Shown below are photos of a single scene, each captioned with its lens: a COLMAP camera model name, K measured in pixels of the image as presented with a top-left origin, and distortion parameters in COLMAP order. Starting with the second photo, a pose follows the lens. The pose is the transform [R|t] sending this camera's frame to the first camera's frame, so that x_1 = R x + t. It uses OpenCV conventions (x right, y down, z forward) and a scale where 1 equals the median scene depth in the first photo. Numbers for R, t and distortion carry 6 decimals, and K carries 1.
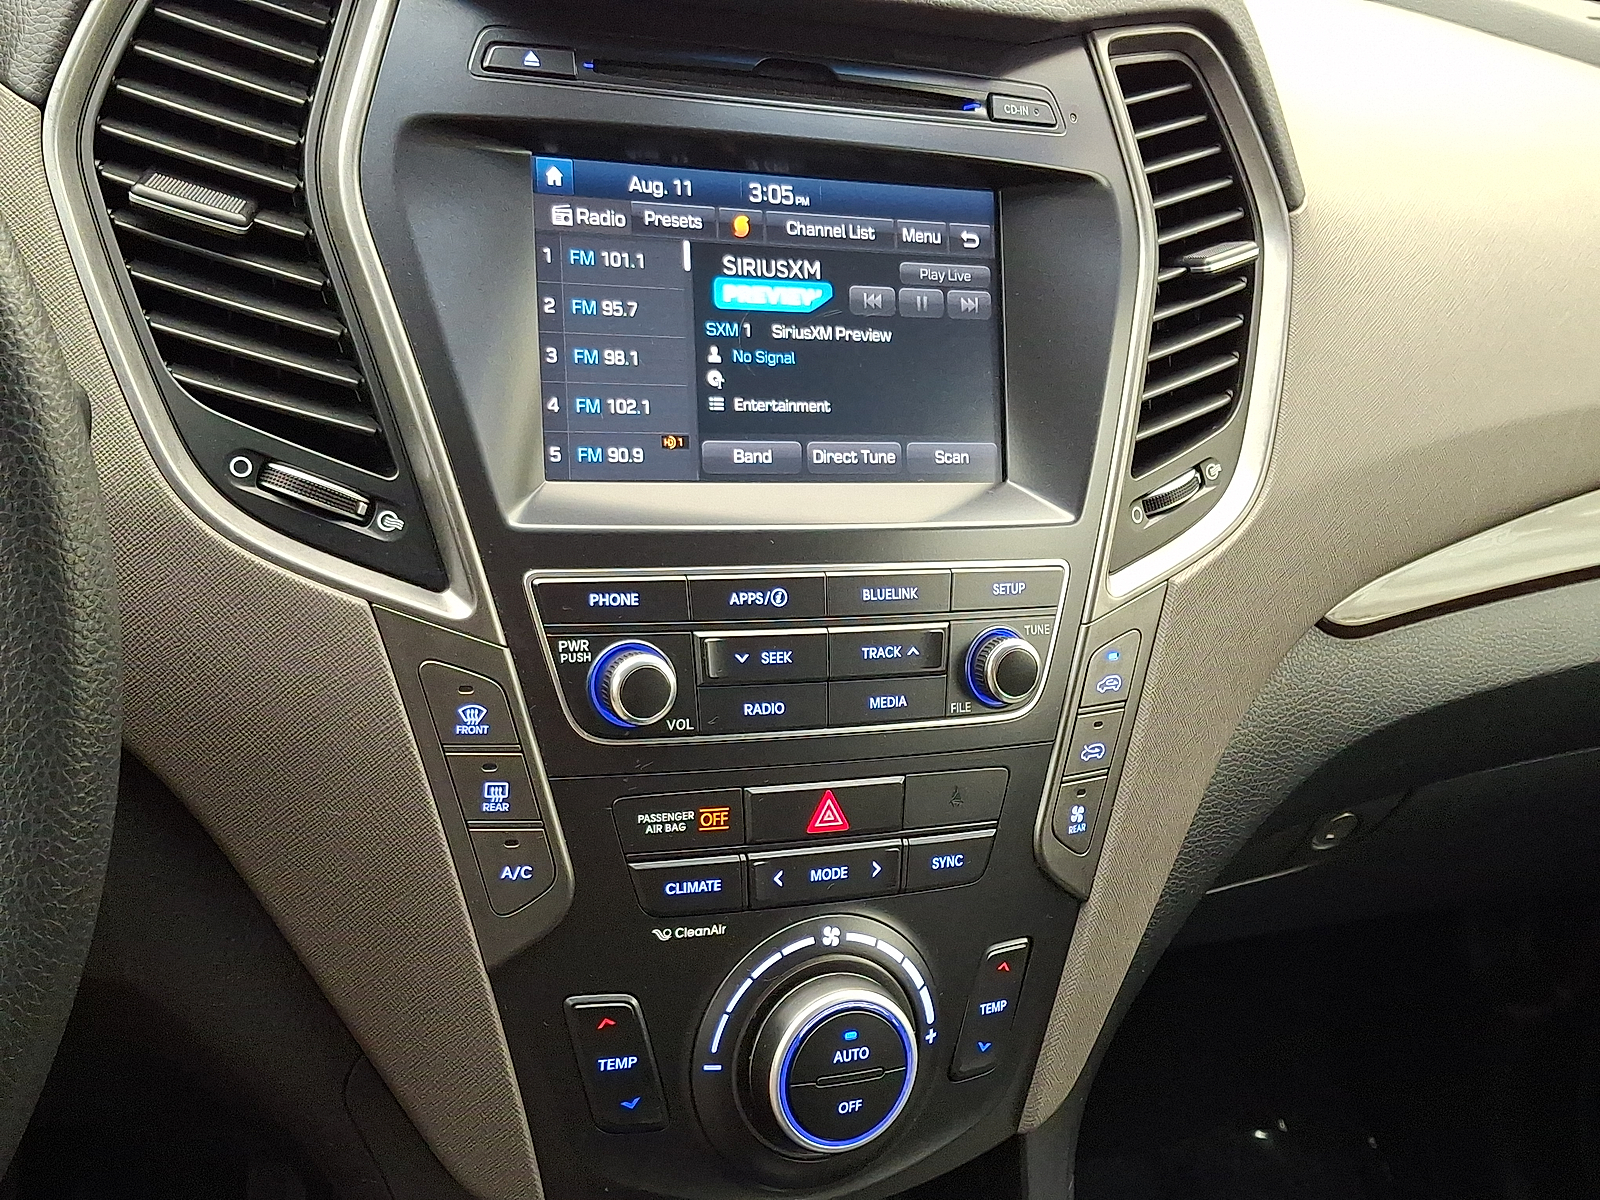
lens RADIAL K [[974.8, 0, 800.0], [0, 974.8, 600.0], [0, 0, 1]] dist [-0.000437, -0.084521]
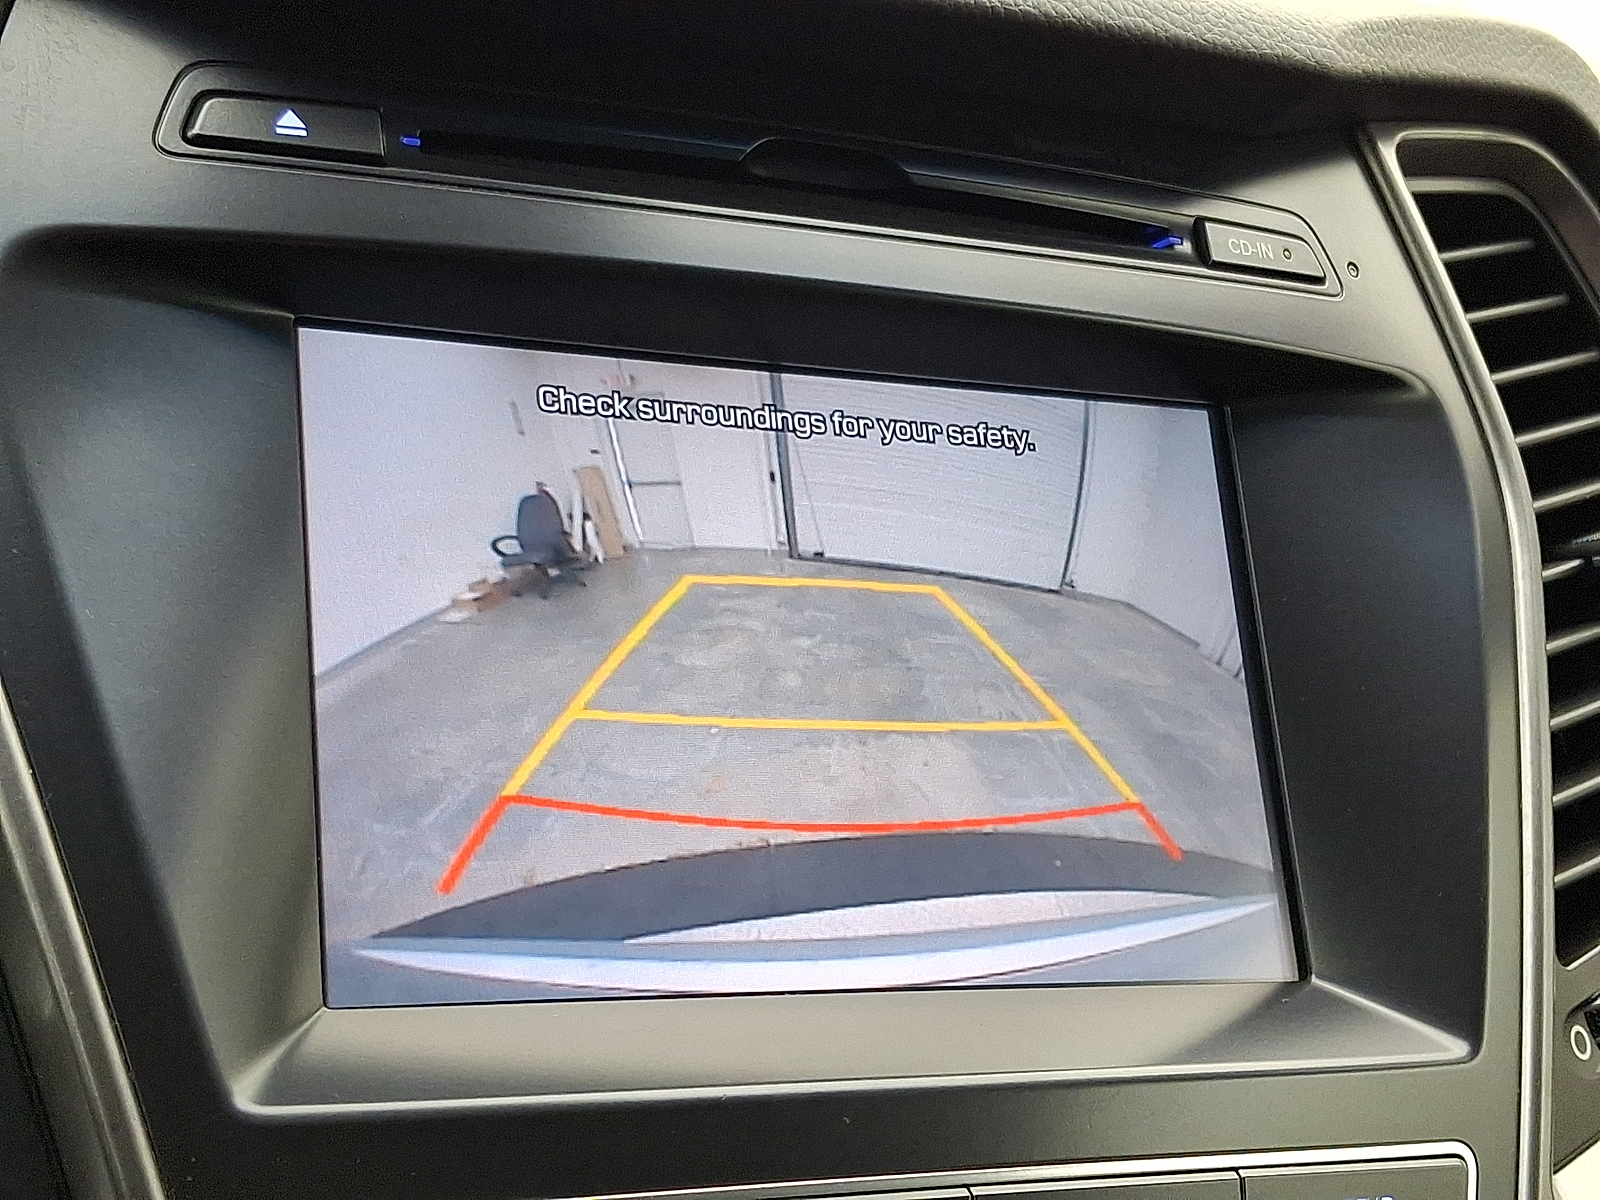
lens RADIAL K [[1162.6, 0, 800.0], [0, 1162.6, 600.0], [0, 0, 1]] dist [-0.003627, -0.004720]
pose [[0.993578, -0.065766, -0.092070, 0.020084], [0.018672, 0.897877, -0.439851, -0.050509], [0.111594, 0.435307, 0.893339, 0.461454]]
